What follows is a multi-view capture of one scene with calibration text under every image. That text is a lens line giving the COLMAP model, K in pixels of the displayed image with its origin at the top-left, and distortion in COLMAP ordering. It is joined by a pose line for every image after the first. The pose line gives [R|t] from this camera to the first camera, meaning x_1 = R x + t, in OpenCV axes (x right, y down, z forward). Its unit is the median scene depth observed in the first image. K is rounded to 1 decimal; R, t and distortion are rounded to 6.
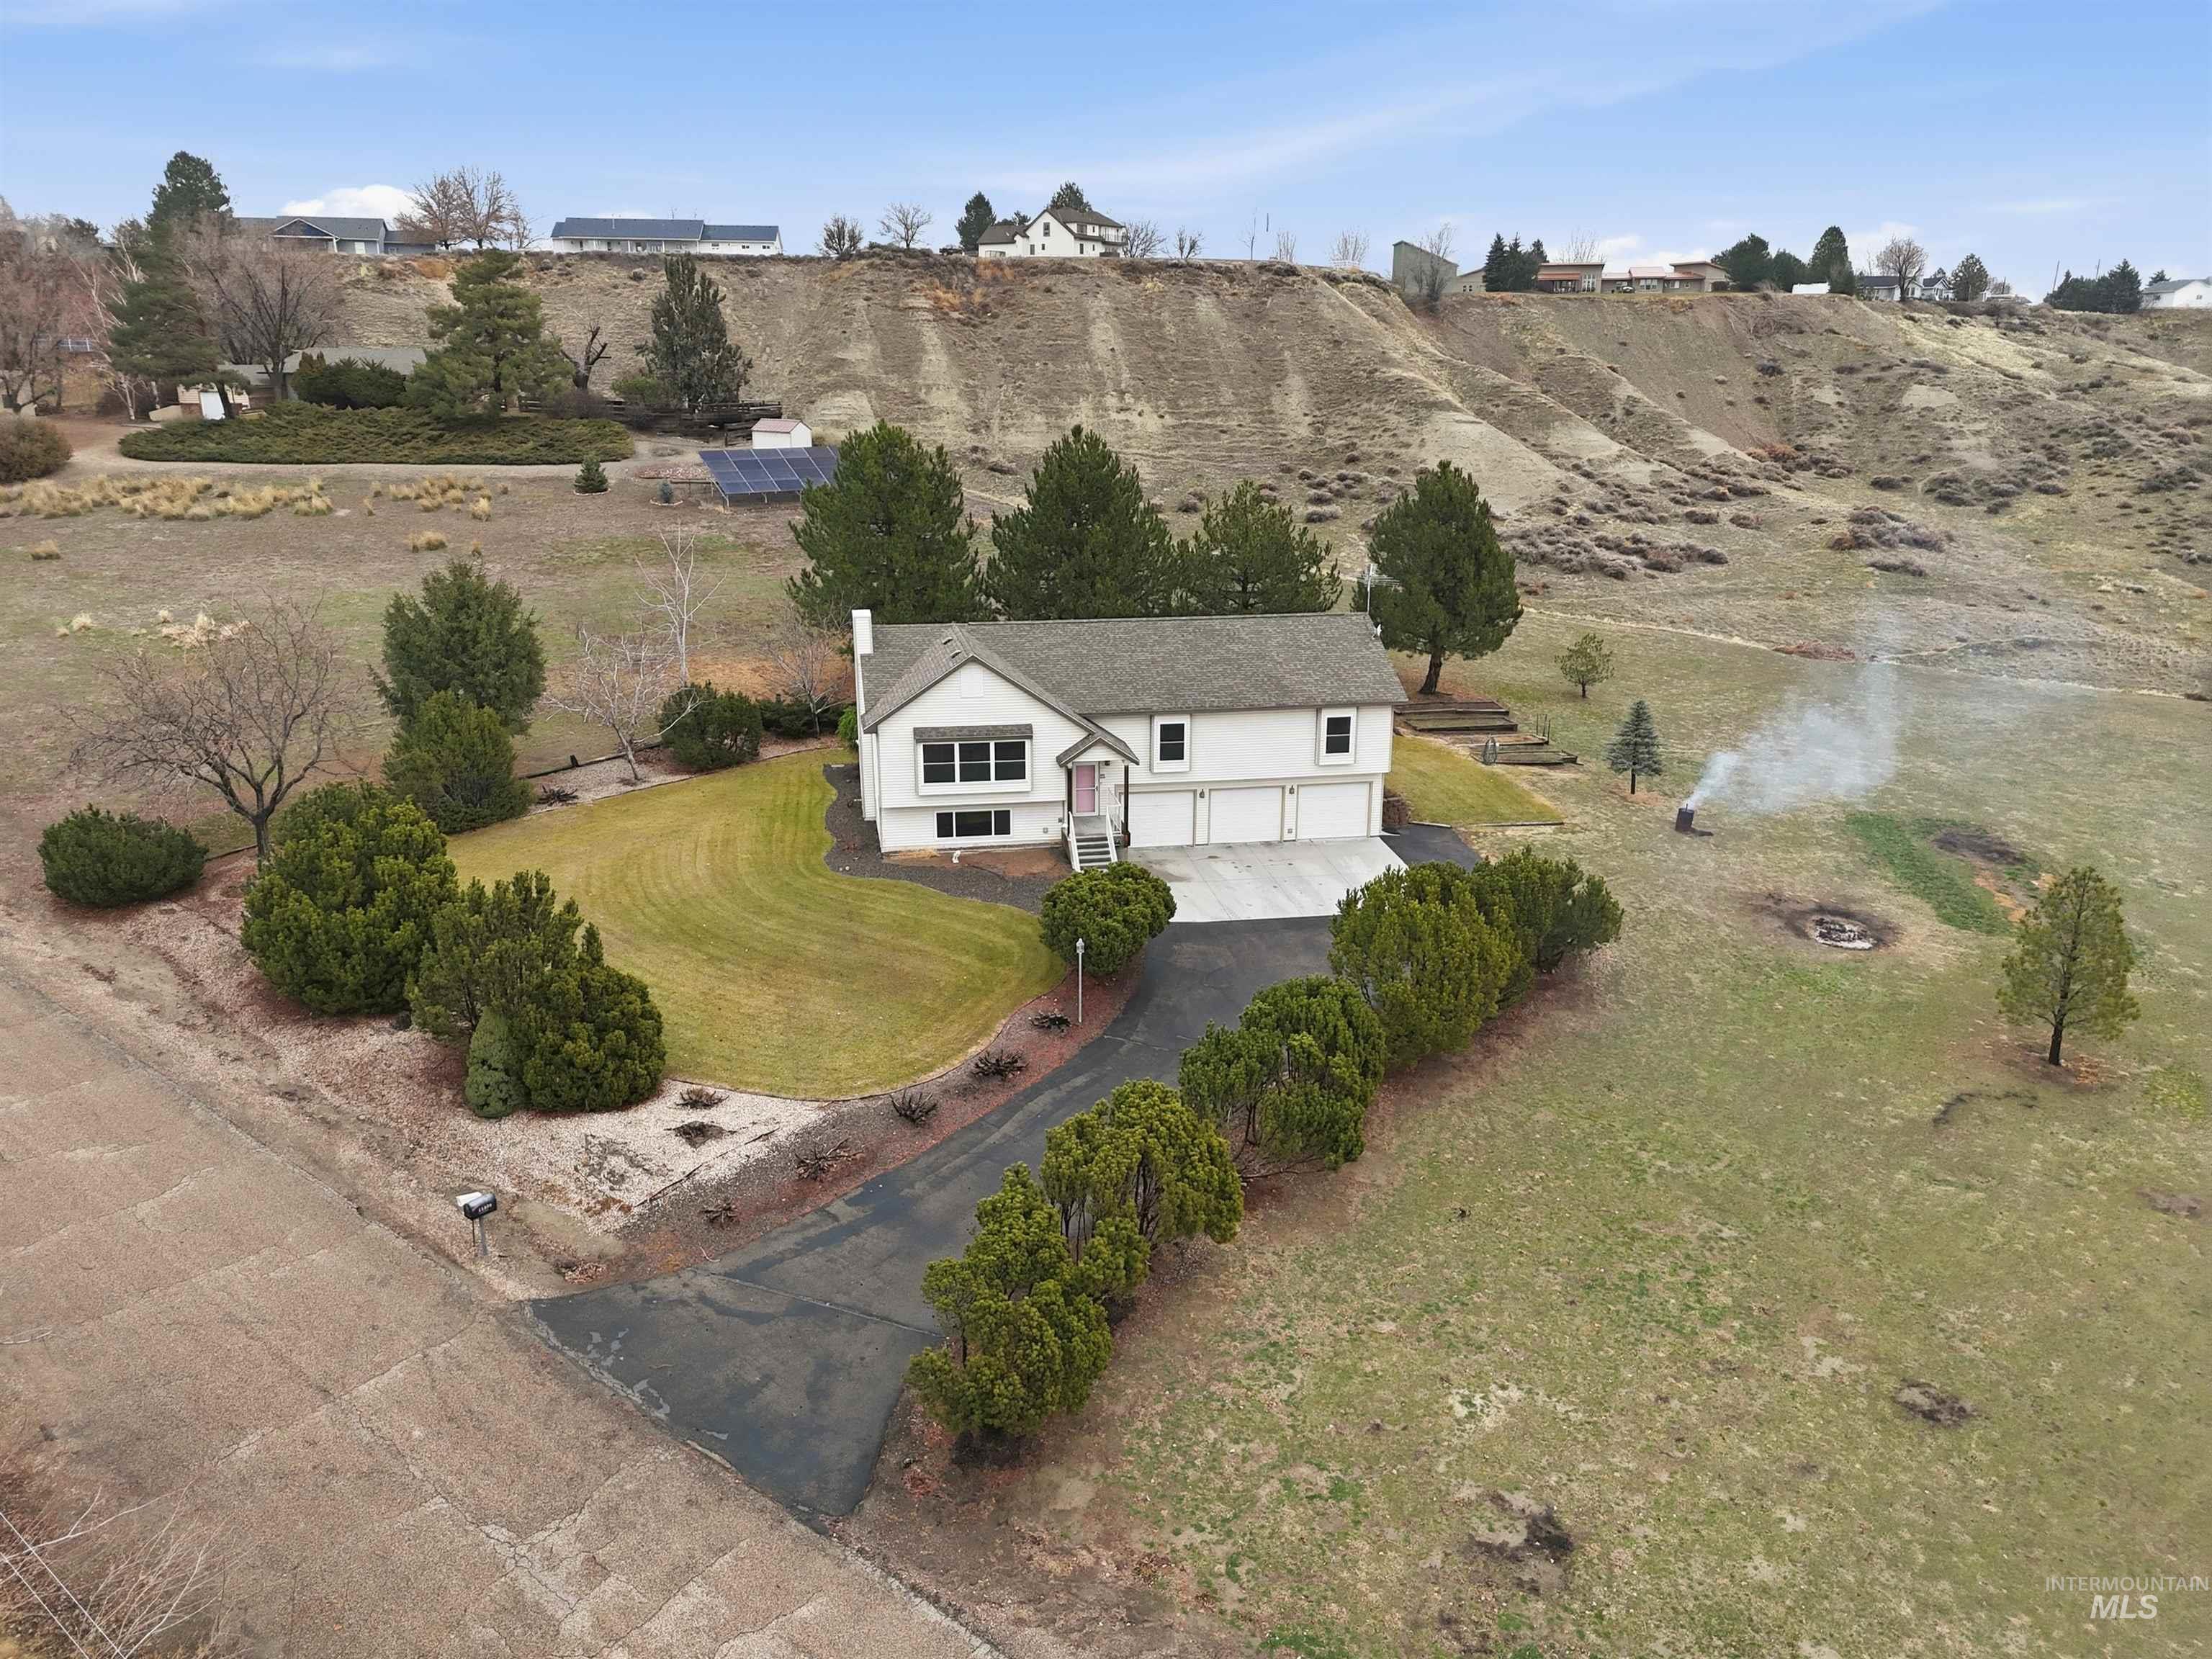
lens RADIAL K [[1620.9, 0, 1108.1], [0, 1620.9, 825.6], [0, 0, 1]] dist [0.084294, -0.072443]
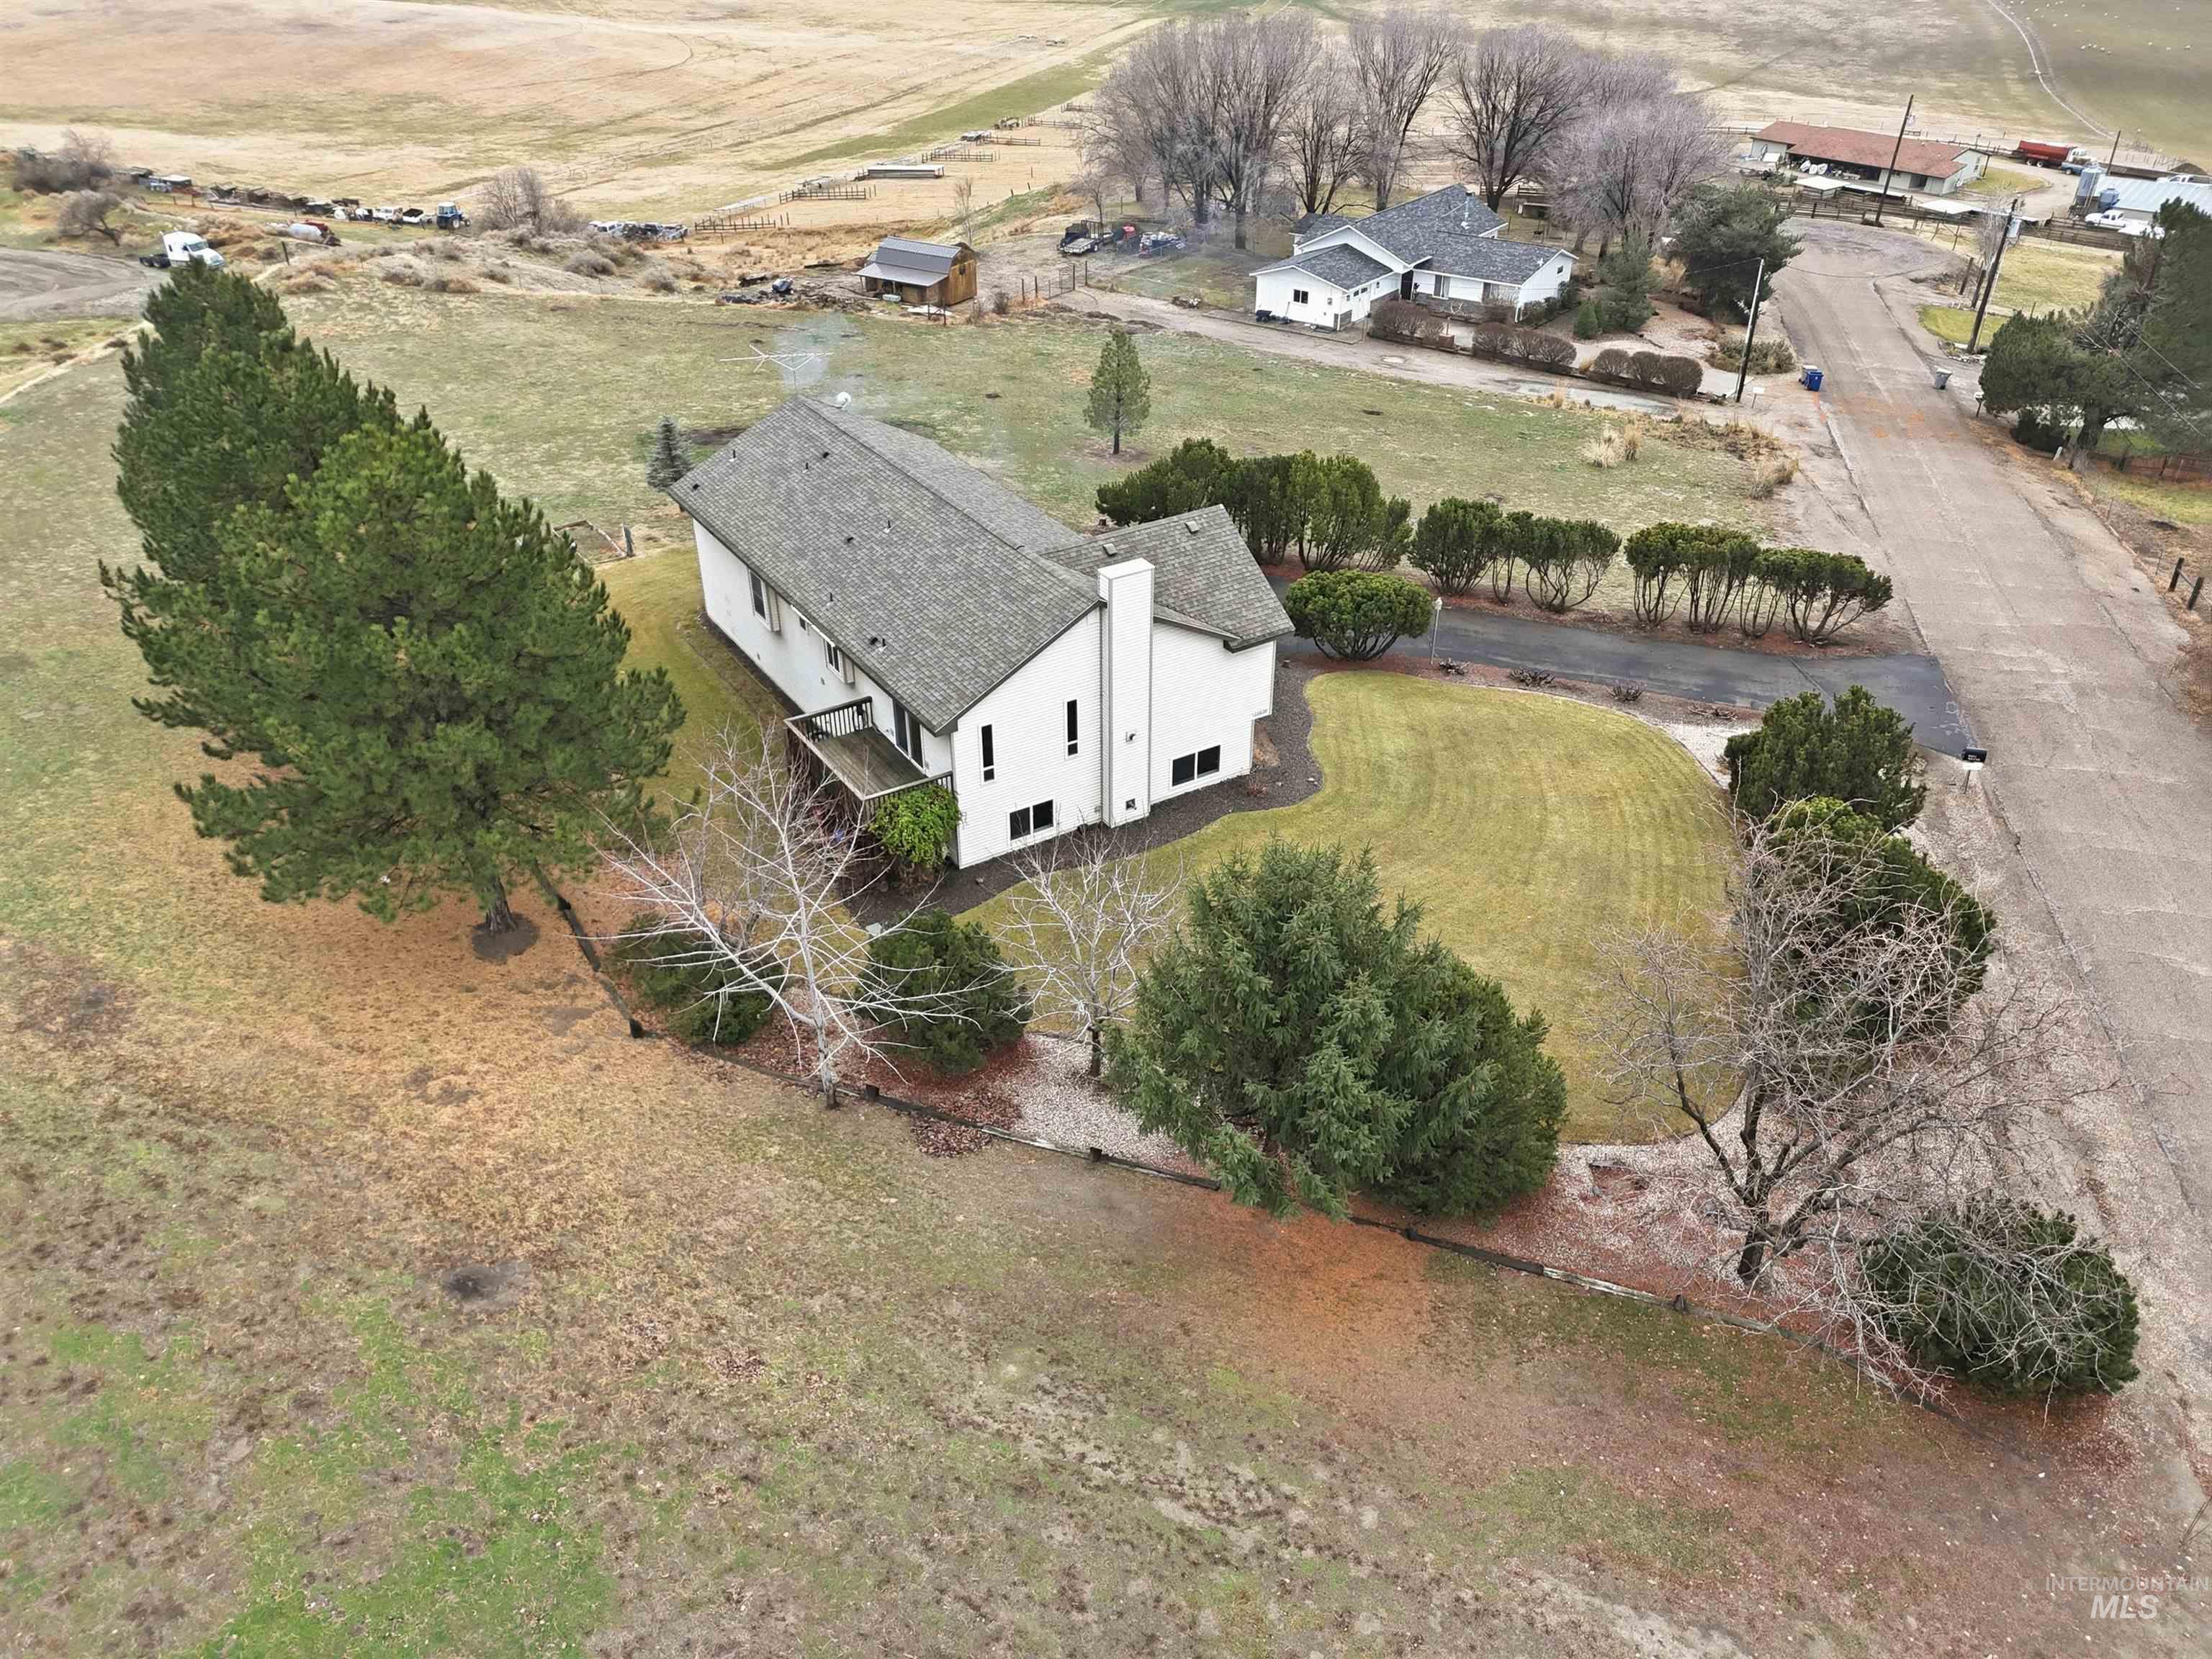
lens RADIAL K [[1620.5, 0, 1108.0], [0, 1620.5, 829.2], [0, 0, 1]] dist [0.073401, -0.058432]
pose [[-0.372472, -0.500434, 0.781556, -0.613697], [0.261496, 0.751438, 0.605772, -0.384283], [-0.890441, 0.430007, -0.149028, 0.936689]]
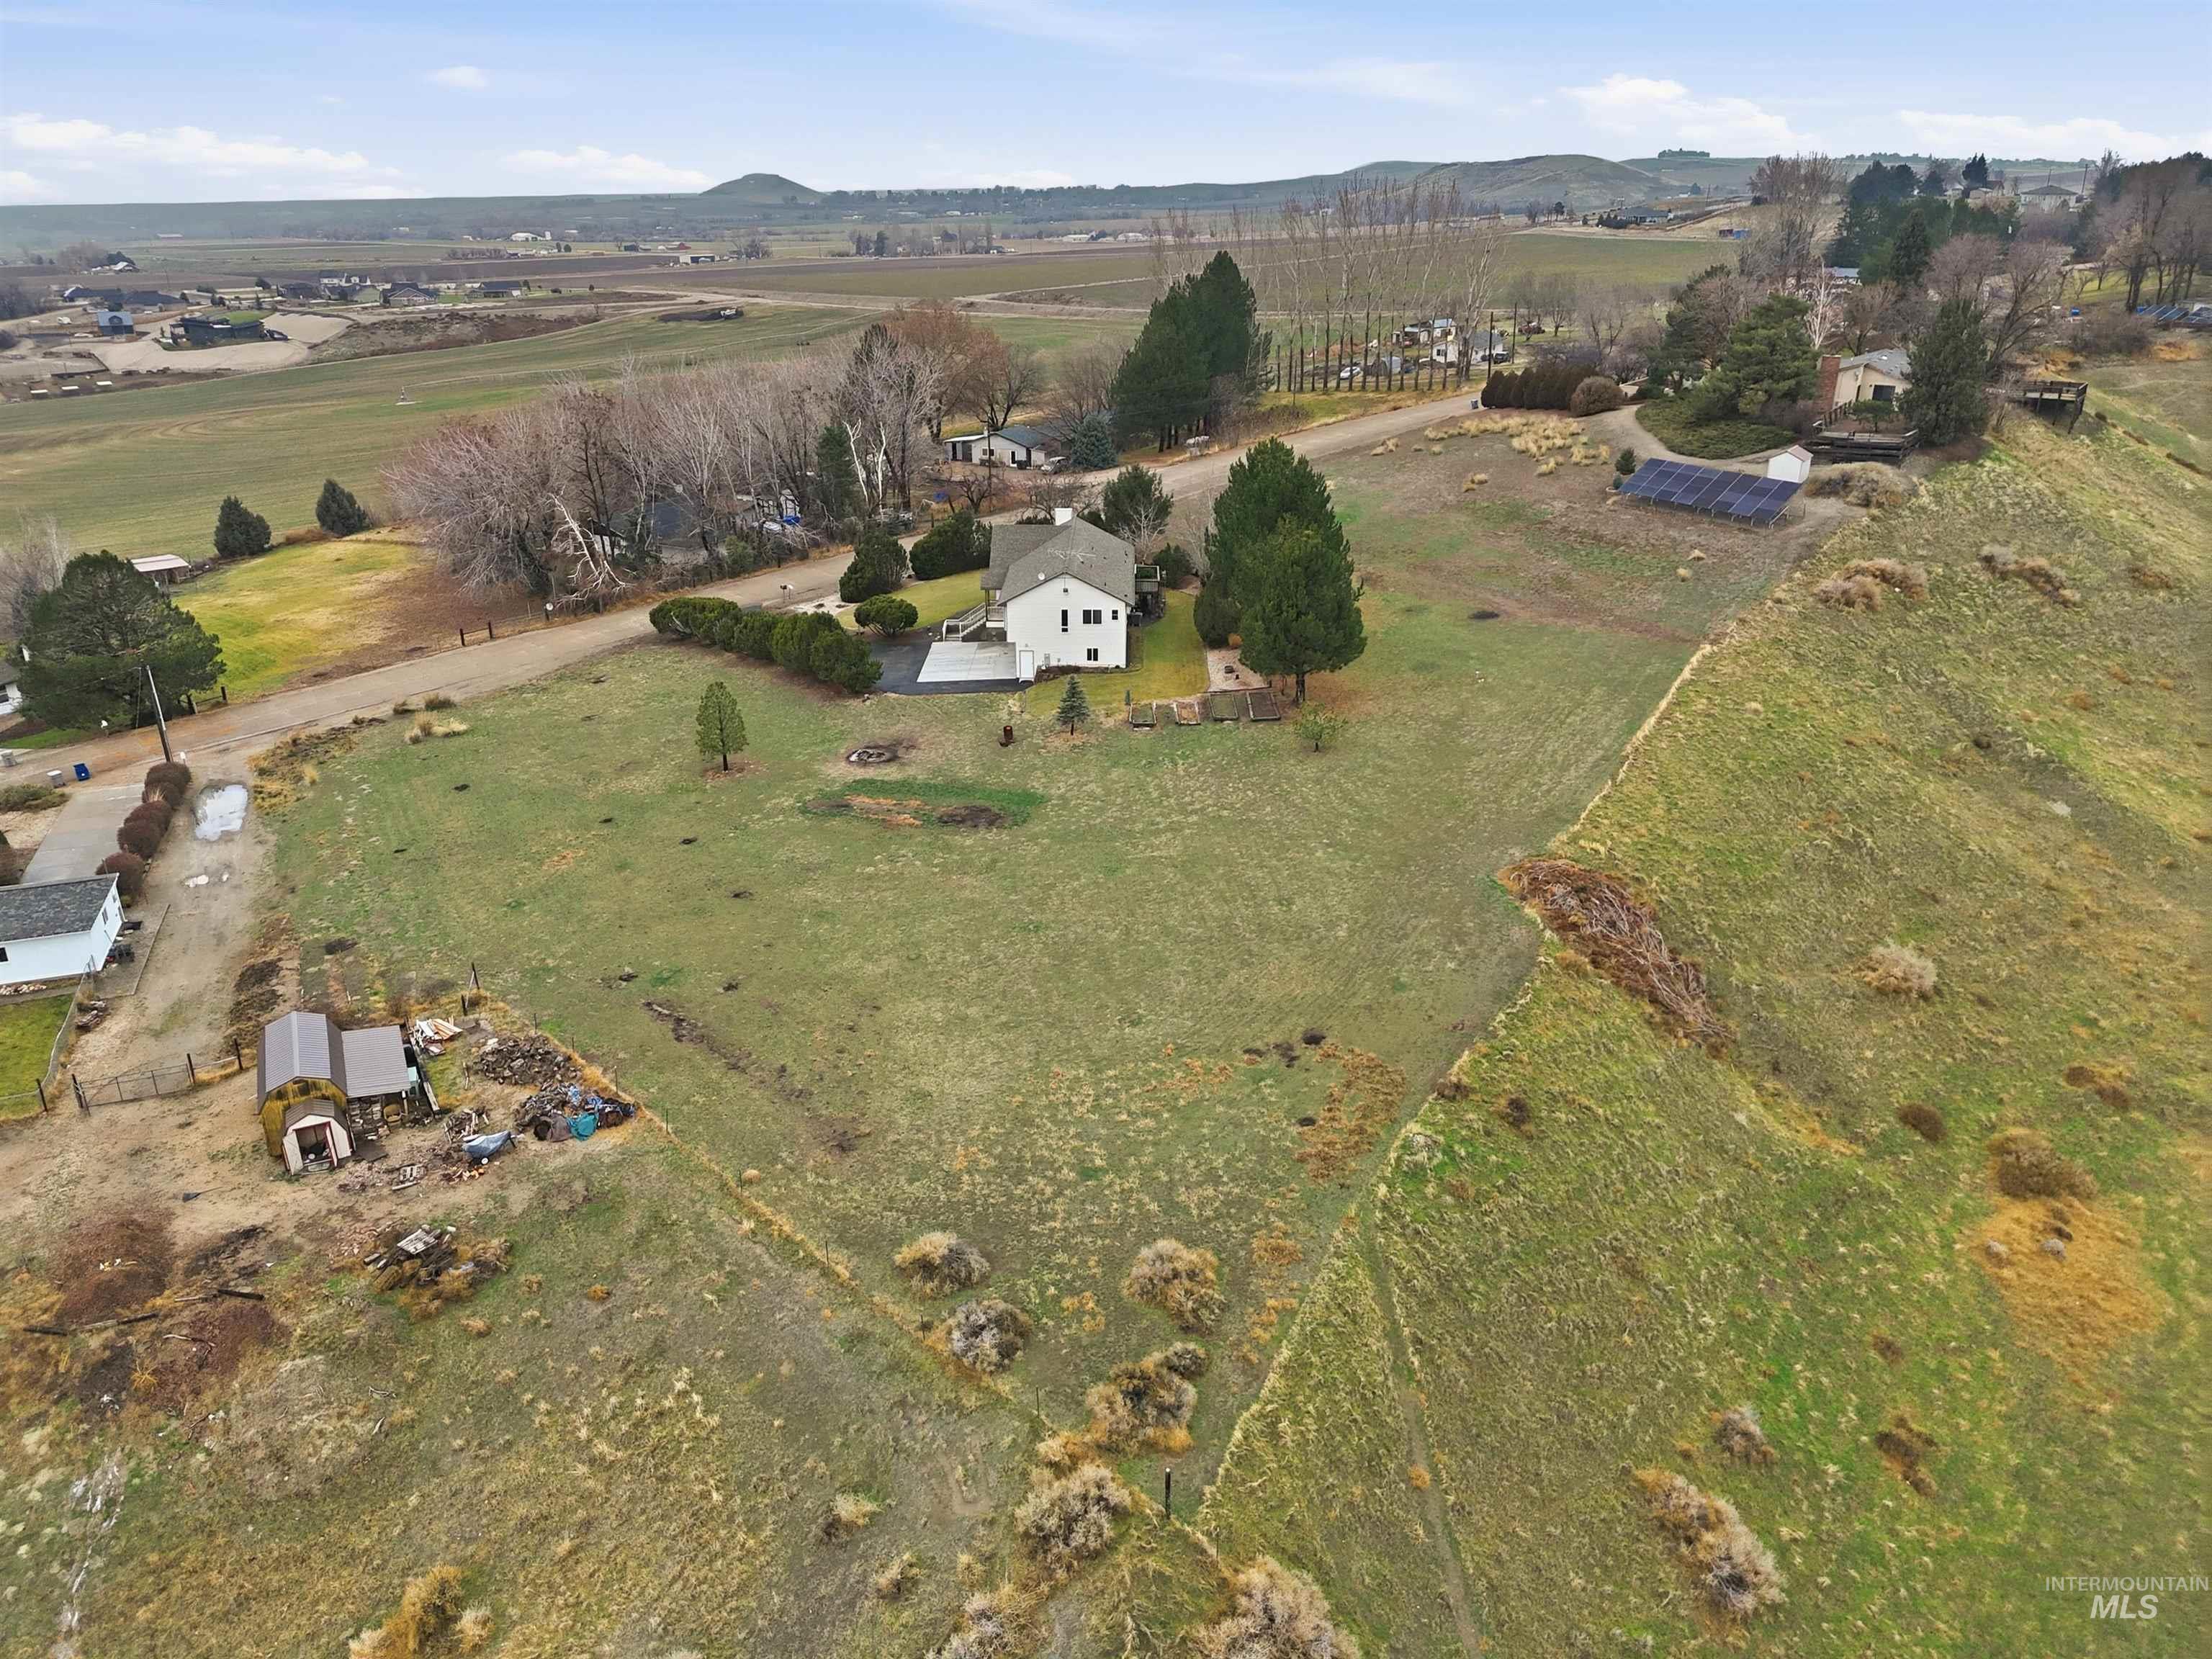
lens RADIAL K [[1620.5, 0, 1108.0], [0, 1620.5, 829.2], [0, 0, 1]] dist [0.073401, -0.058432]
pose [[-0.193033, 0.363205, -0.911493, 1.653918], [-0.276757, 0.871091, 0.405717, -0.543871], [0.941352, 0.330579, -0.067630, 1.093800]]
